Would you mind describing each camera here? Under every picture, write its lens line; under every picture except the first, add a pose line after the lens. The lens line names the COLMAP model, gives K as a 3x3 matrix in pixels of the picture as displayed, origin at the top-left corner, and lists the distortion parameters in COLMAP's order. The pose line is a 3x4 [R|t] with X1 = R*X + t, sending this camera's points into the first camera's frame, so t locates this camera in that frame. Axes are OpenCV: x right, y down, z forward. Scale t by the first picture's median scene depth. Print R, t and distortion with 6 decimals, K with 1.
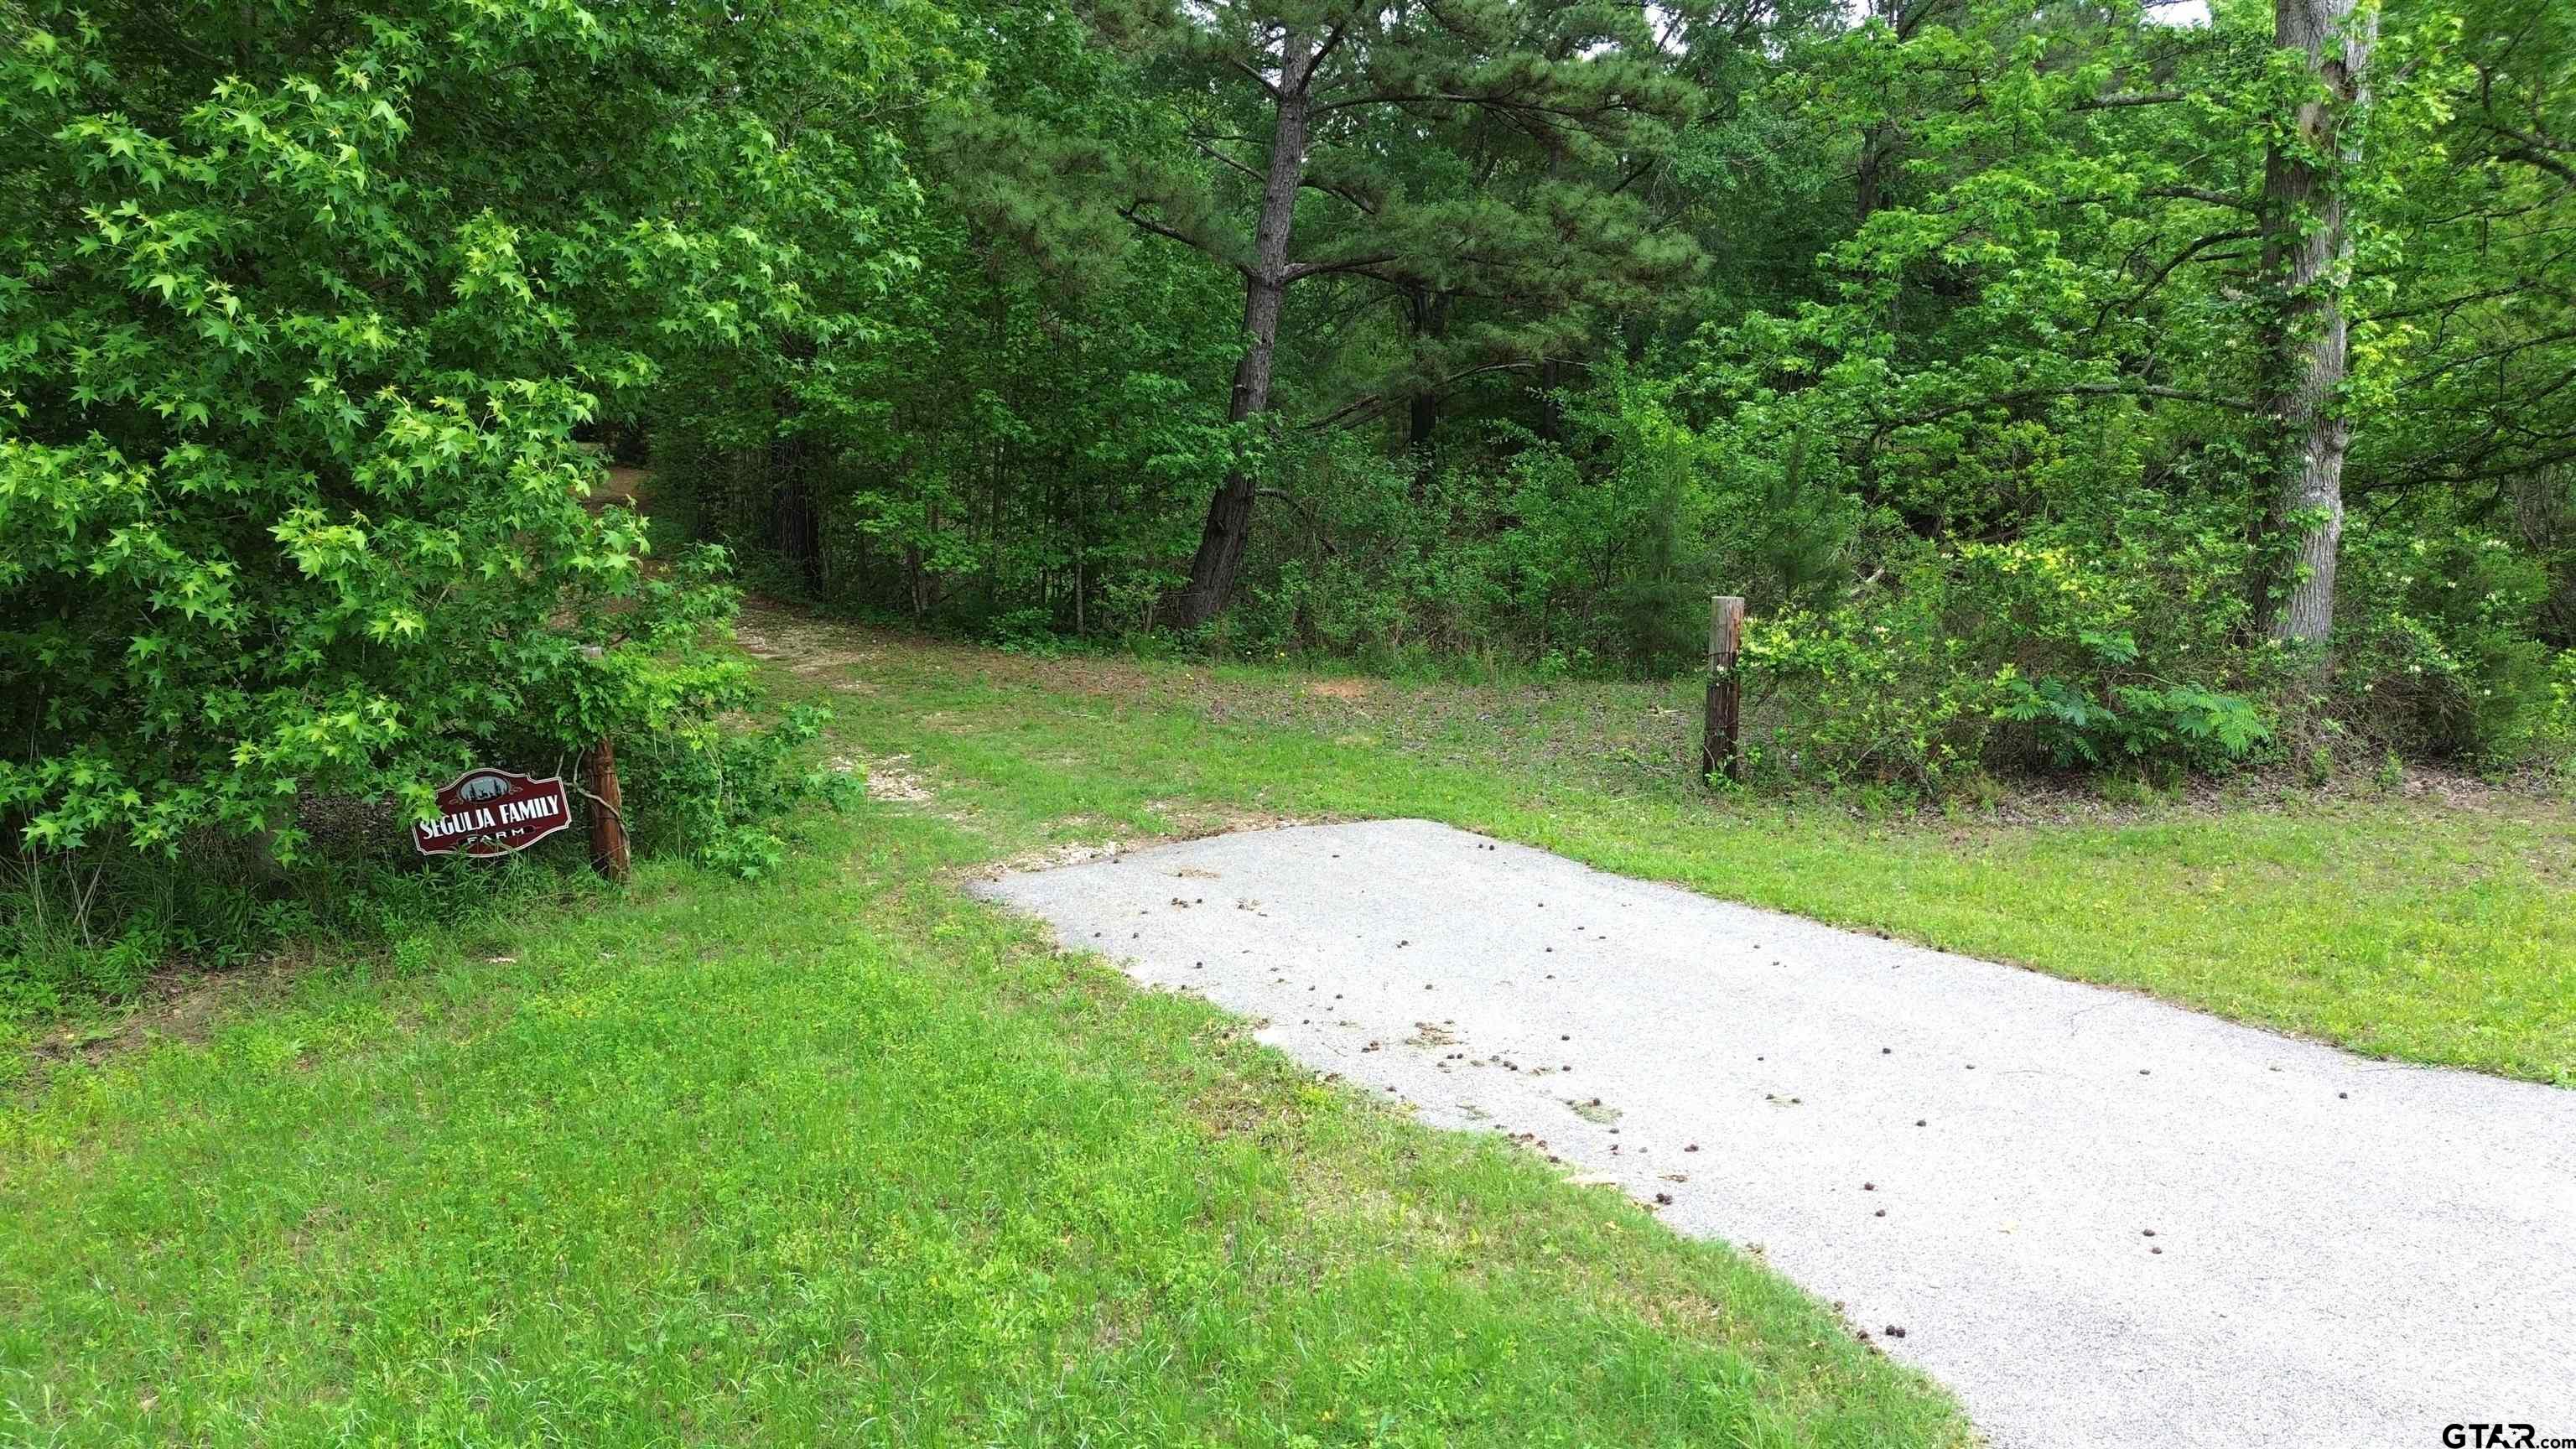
lens RADIAL K [[1866.0, 0, 1285.8], [0, 1866.0, 748.7], [0, 0, 1]] dist [0.080334, -0.082983]
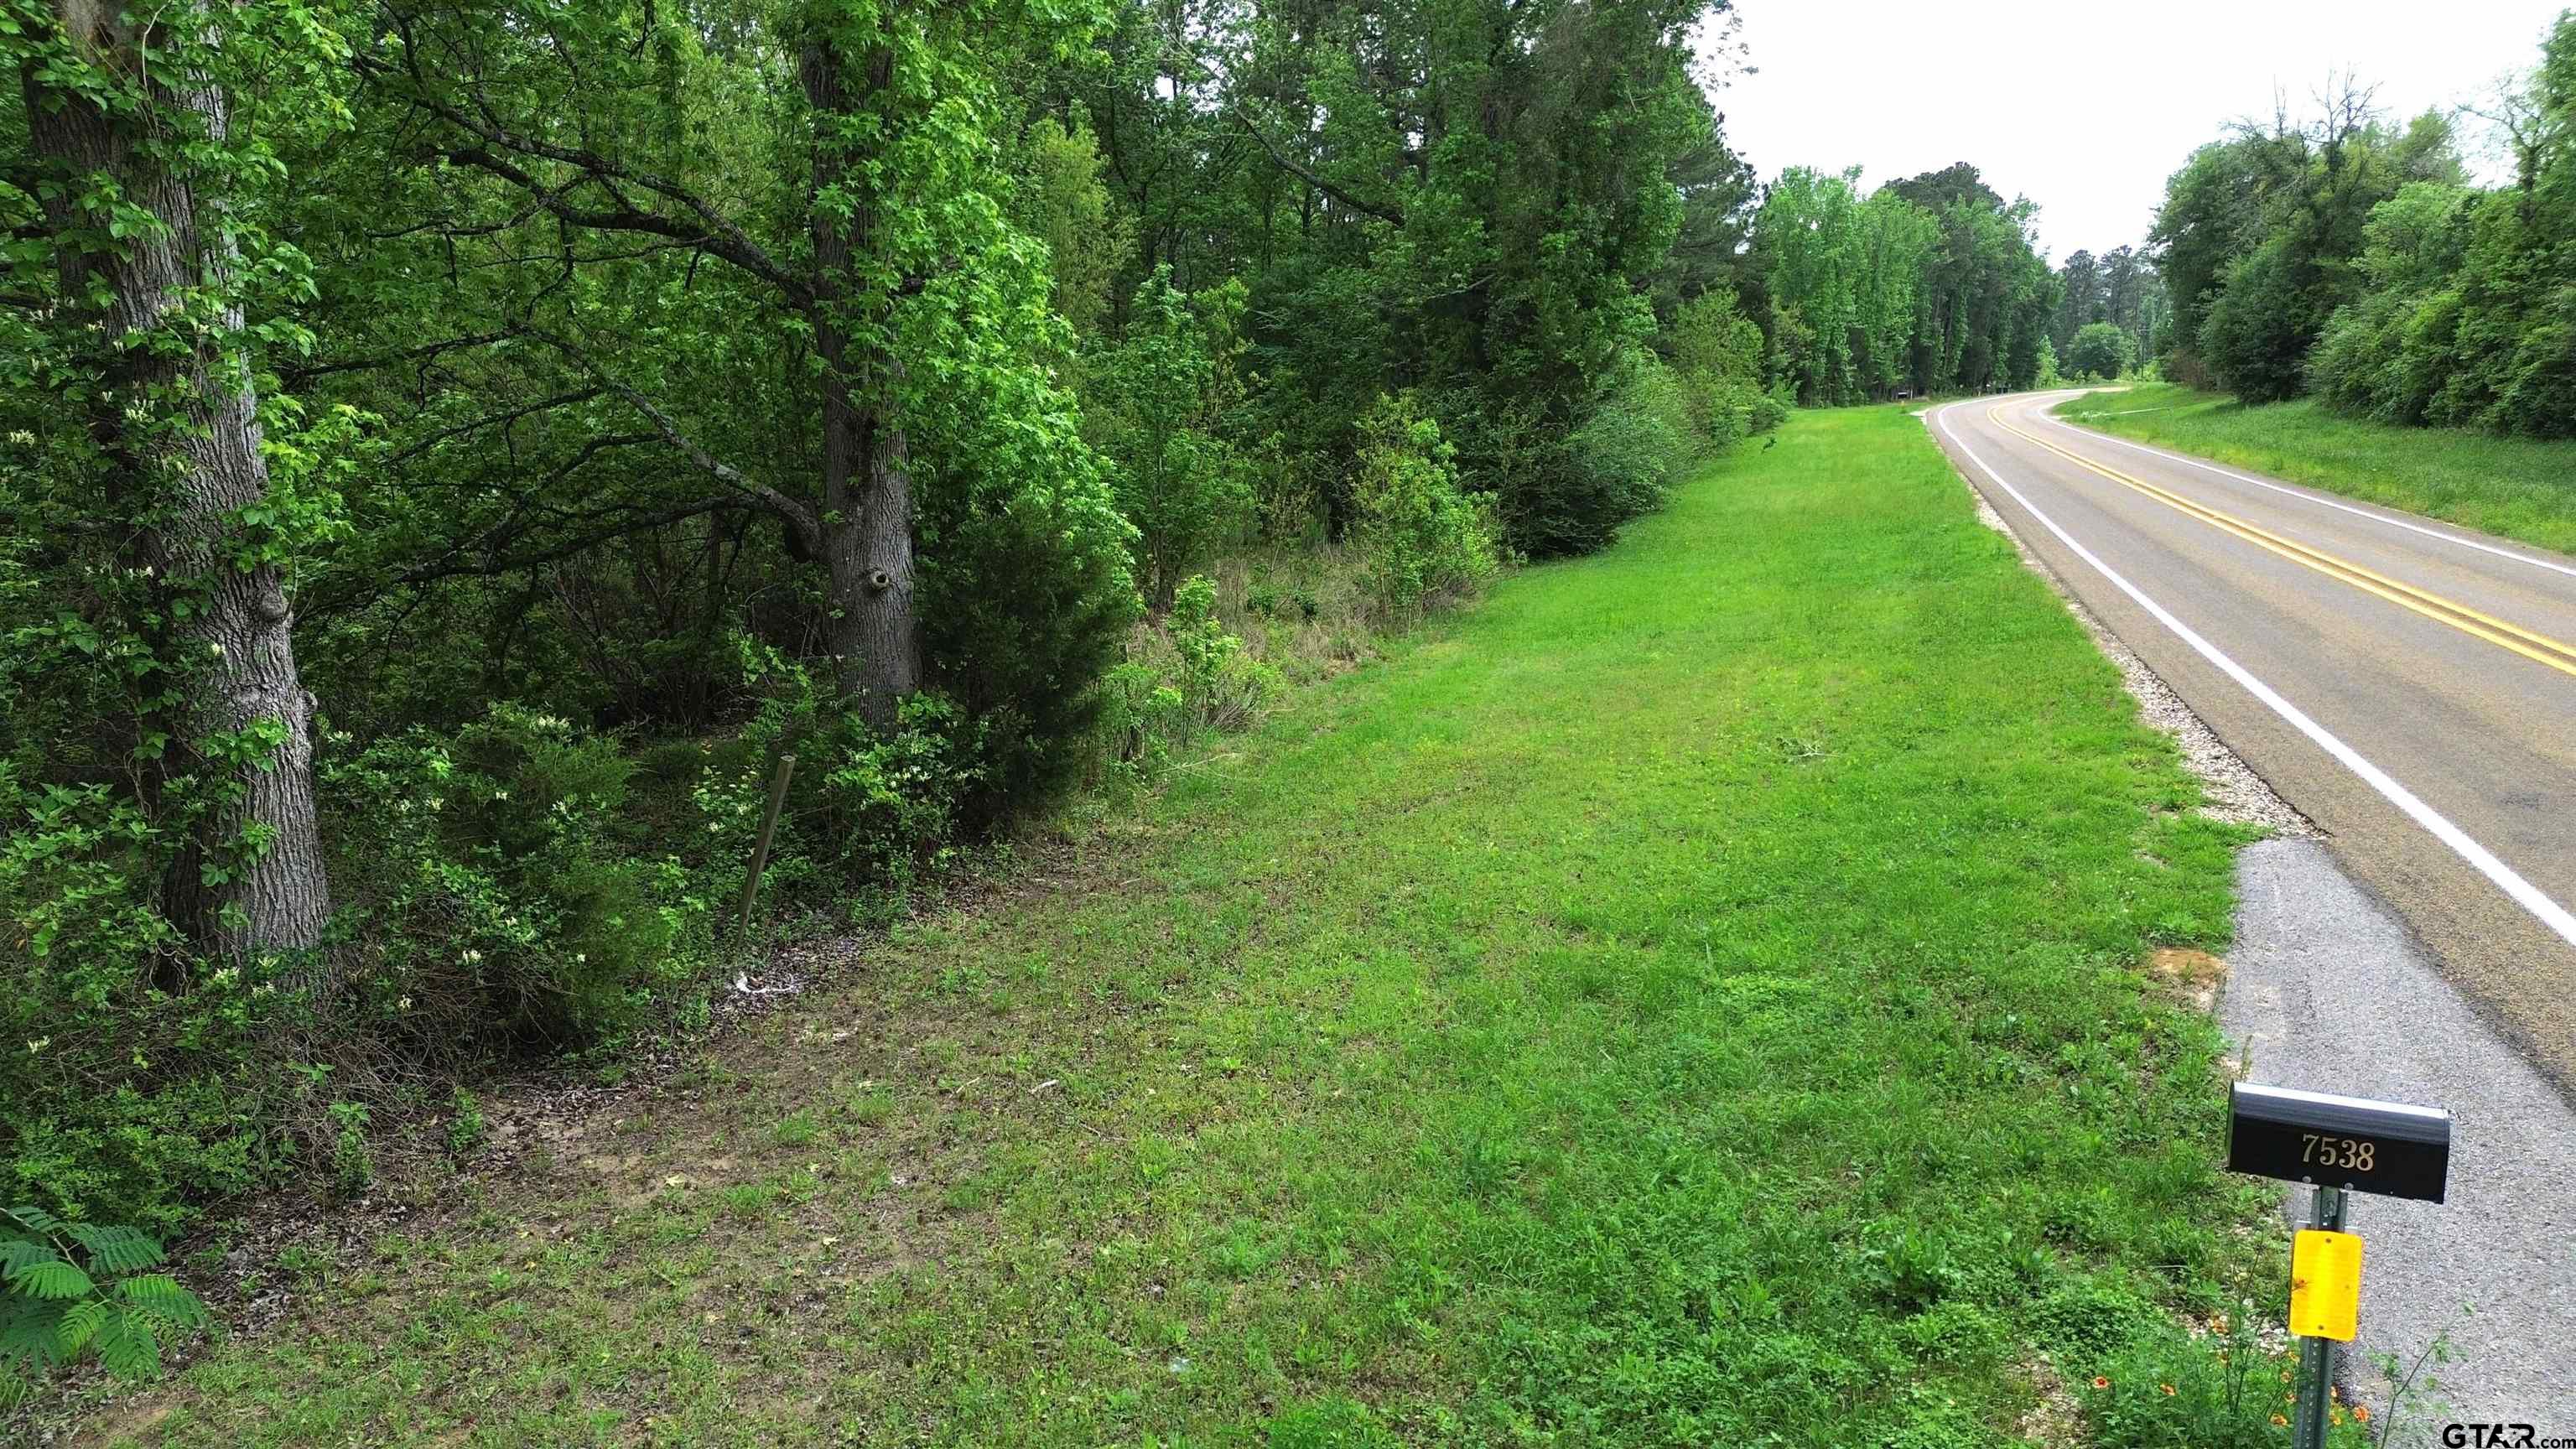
lens RADIAL K [[1866.0, 0, 1285.8], [0, 1866.0, 748.7], [0, 0, 1]] dist [0.080334, -0.082983]
pose [[0.585960, -0.149787, 0.796376, 0.266262], [0.154717, 0.985368, 0.071495, -0.110398], [-0.795433, 0.081320, 0.600561, 0.408806]]
